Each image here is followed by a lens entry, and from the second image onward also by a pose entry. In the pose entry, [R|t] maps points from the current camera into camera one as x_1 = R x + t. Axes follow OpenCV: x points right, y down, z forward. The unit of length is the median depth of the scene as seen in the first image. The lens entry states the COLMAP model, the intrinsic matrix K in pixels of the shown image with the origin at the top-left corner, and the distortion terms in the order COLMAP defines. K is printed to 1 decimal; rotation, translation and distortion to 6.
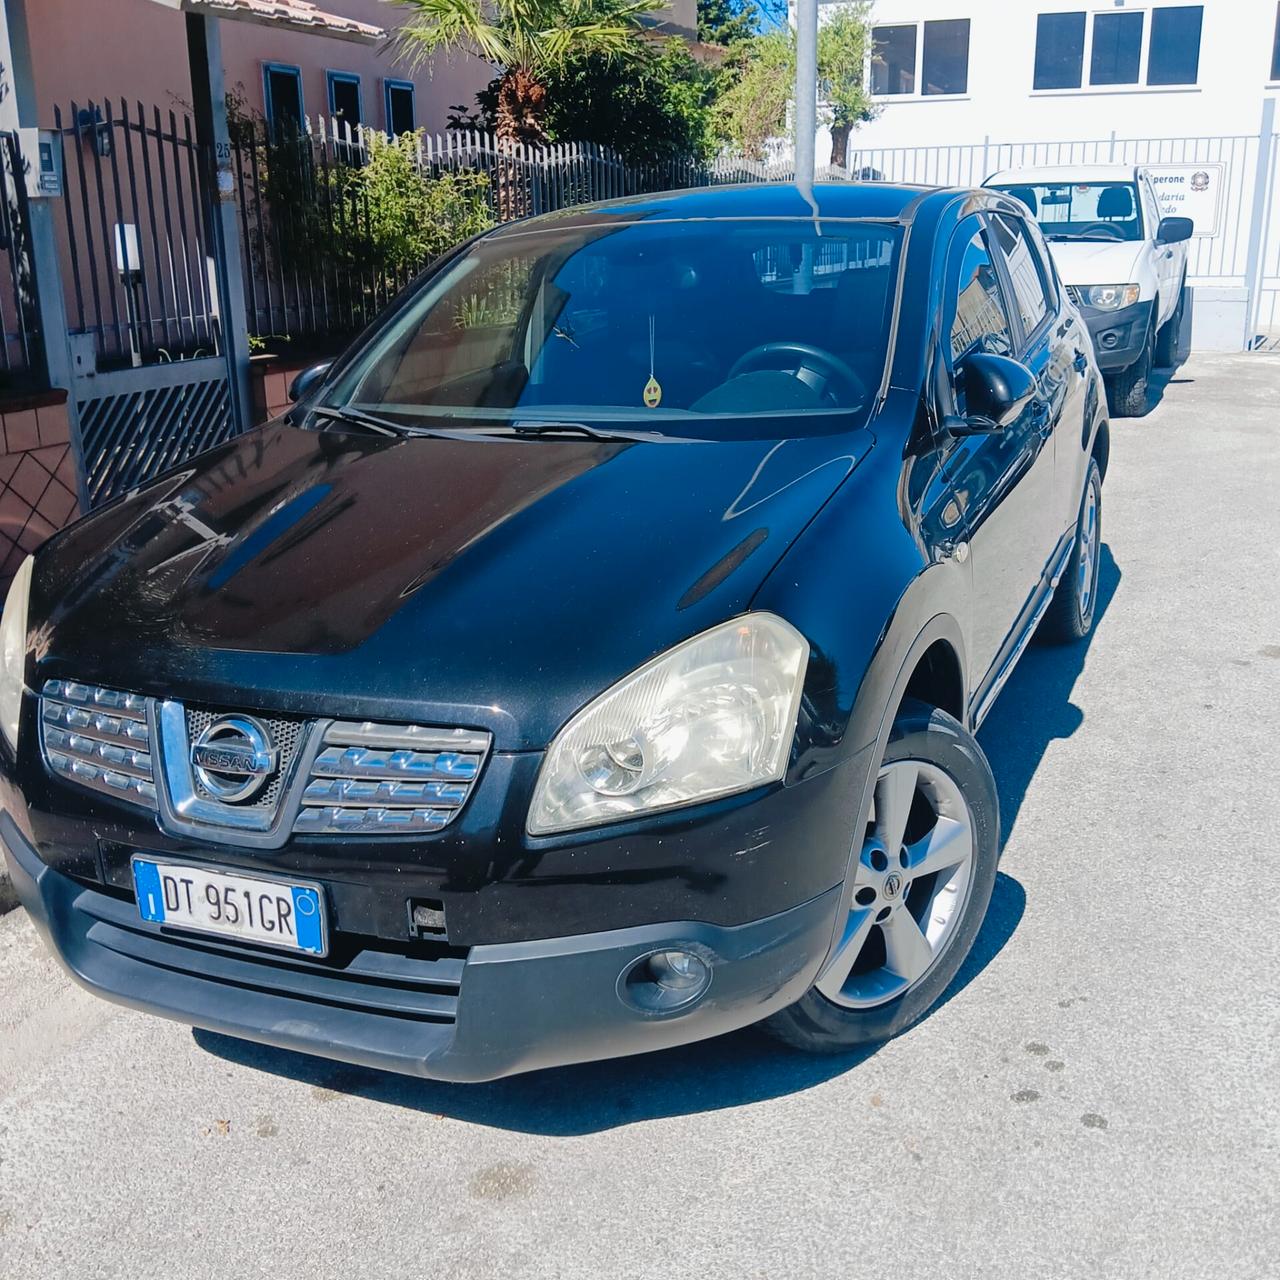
lens RADIAL K [[1389.8, 0, 642.3], [0, 1389.8, 630.3], [0, 0, 1]] dist [0.043158, -0.059321]
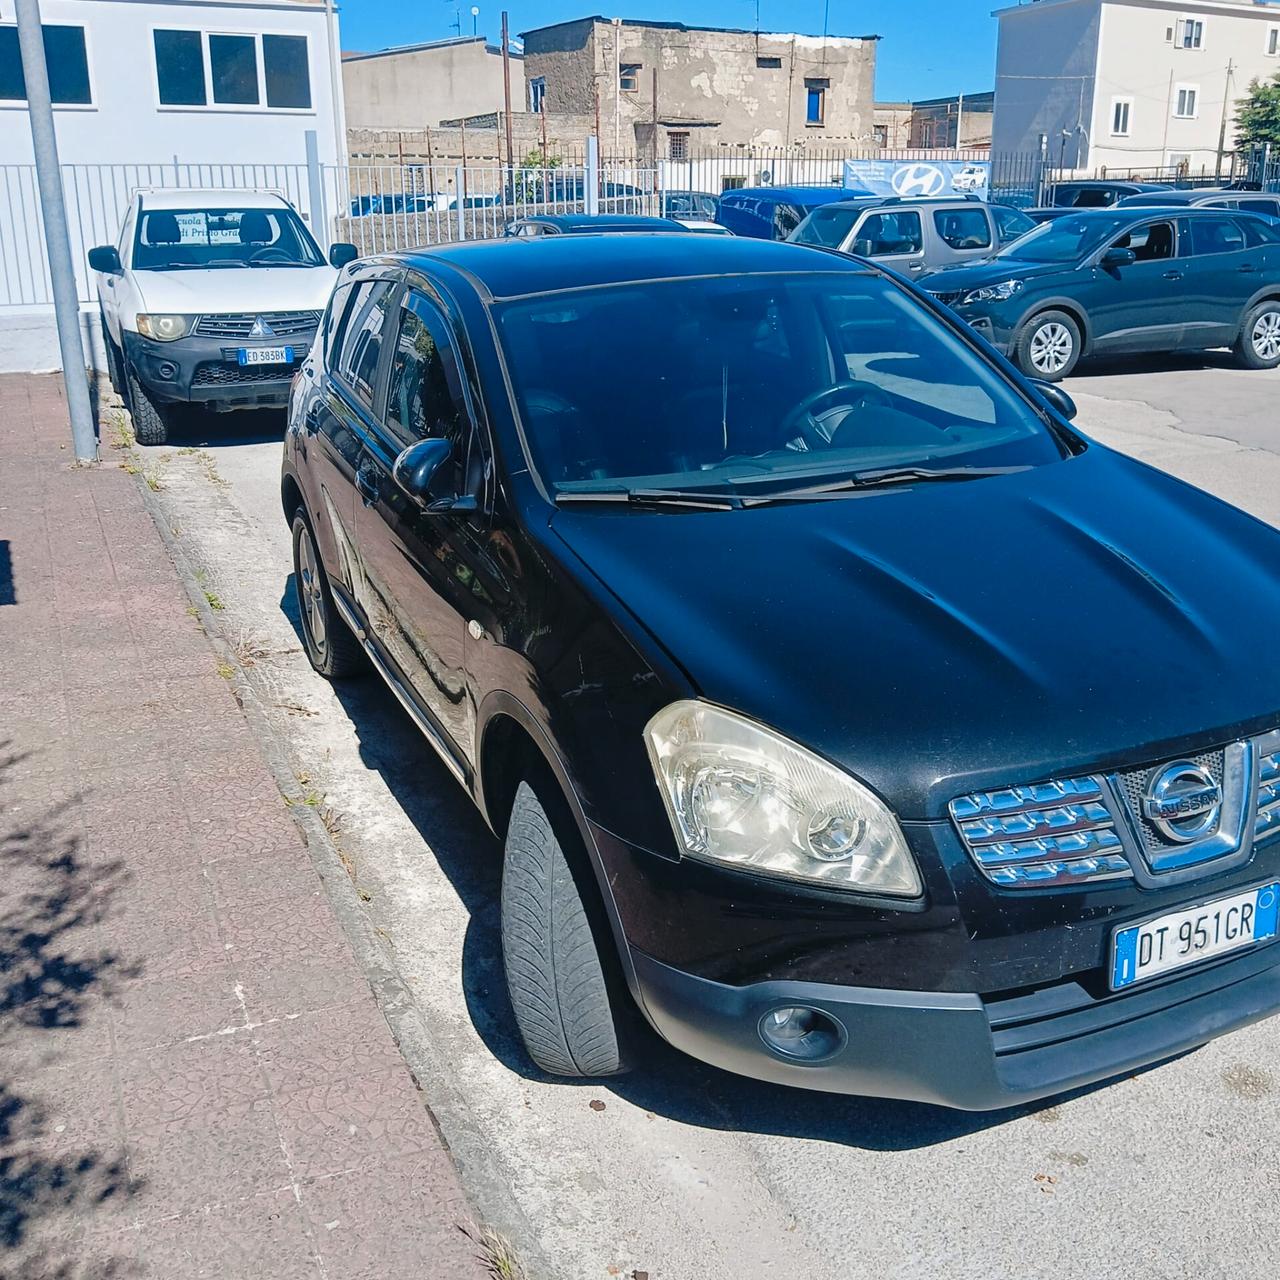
lens RADIAL K [[1353.7, 0, 620.7], [0, 1353.7, 641.6], [0, 0, 1]] dist [0.098114, -0.216067]
pose [[0.679125, -0.213622, 0.702249, -0.584163], [0.208327, 0.973468, 0.094660, -0.098321], [-0.703838, 0.082012, 0.705610, 0.244526]]
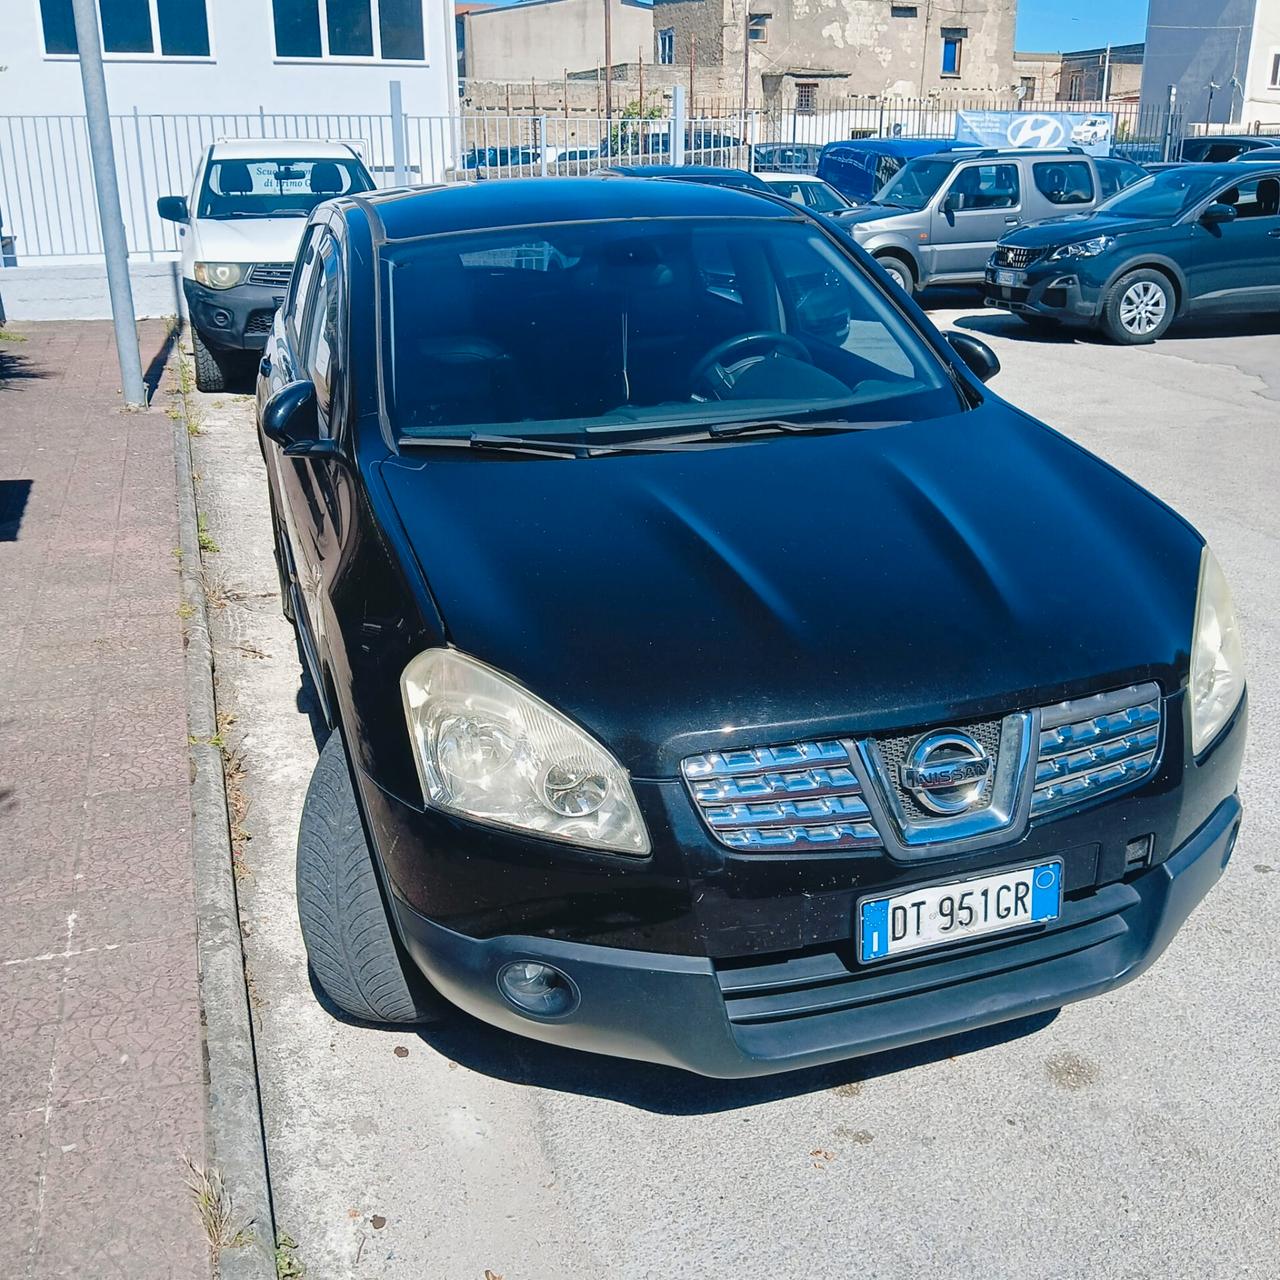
lens RADIAL K [[1353.7, 0, 620.7], [0, 1353.7, 641.6], [0, 0, 1]] dist [0.098114, -0.216067]
pose [[0.749091, -0.208803, 0.628700, -0.486596], [0.184469, 0.977239, 0.104765, -0.068303], [-0.636265, 0.037497, 0.770559, 0.166227]]
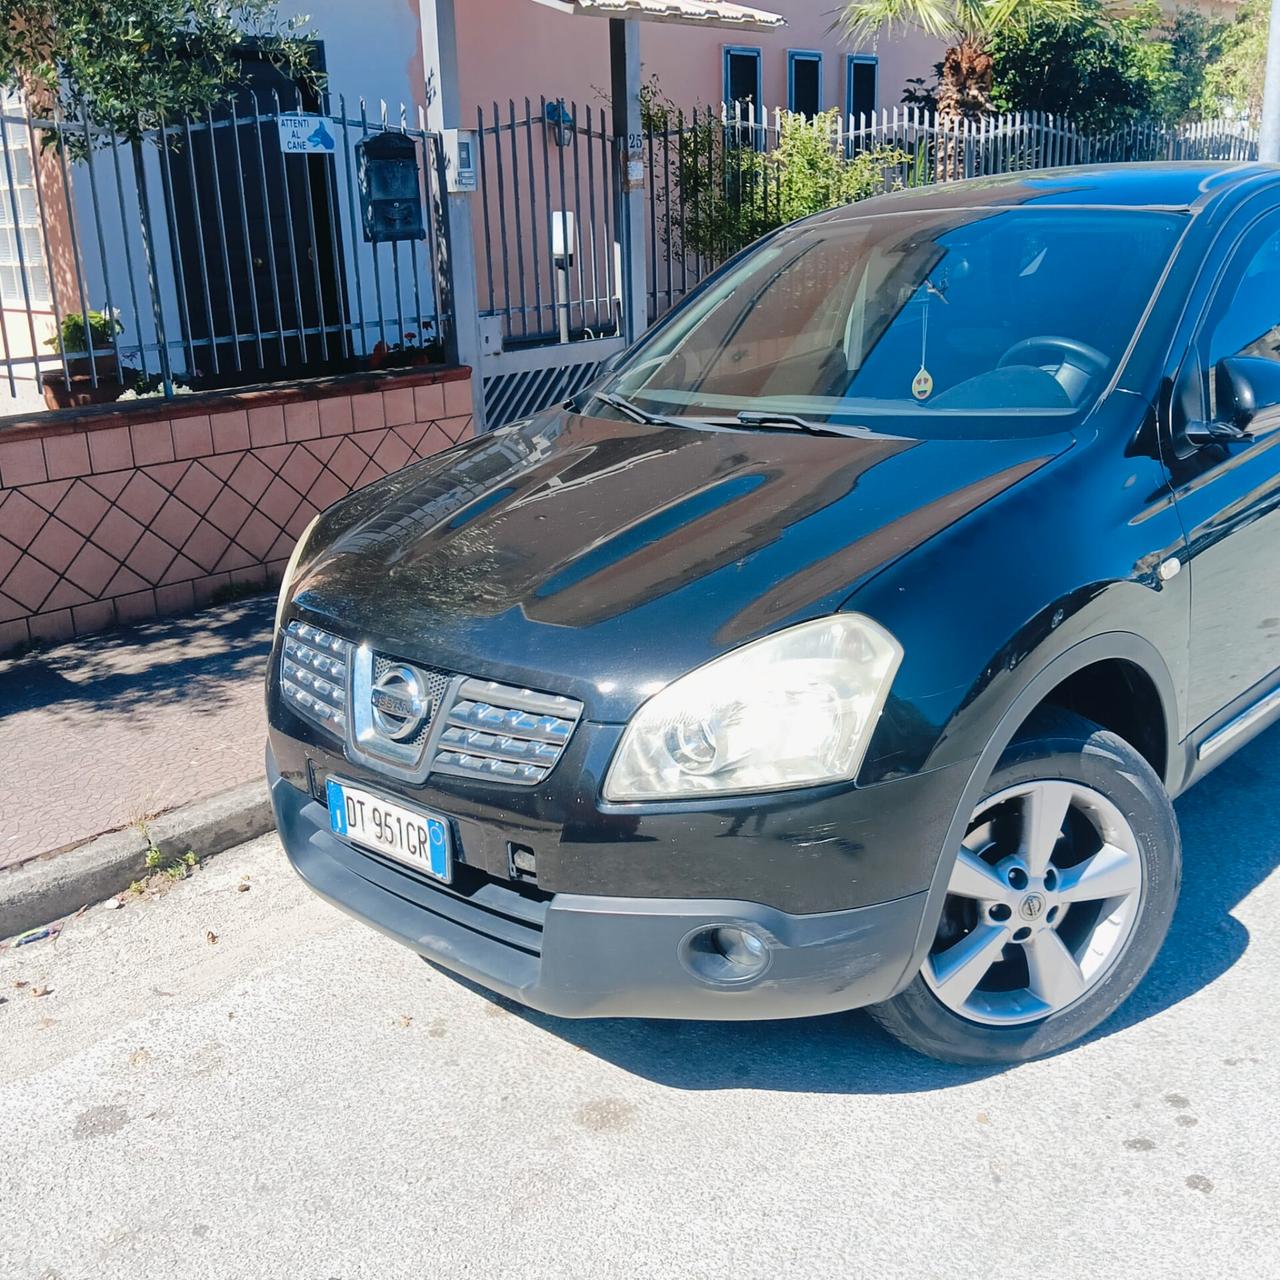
lens RADIAL K [[1378.7, 0, 640.0], [0, 1378.7, 640.0], [0, 0, 1]] dist [0.127778, -0.285448]
pose [[0.936267, 0.092922, -0.338777, 0.124145], [-0.083337, 0.995603, 0.042766, -0.011245], [0.341262, -0.011808, 0.939894, -0.004669]]
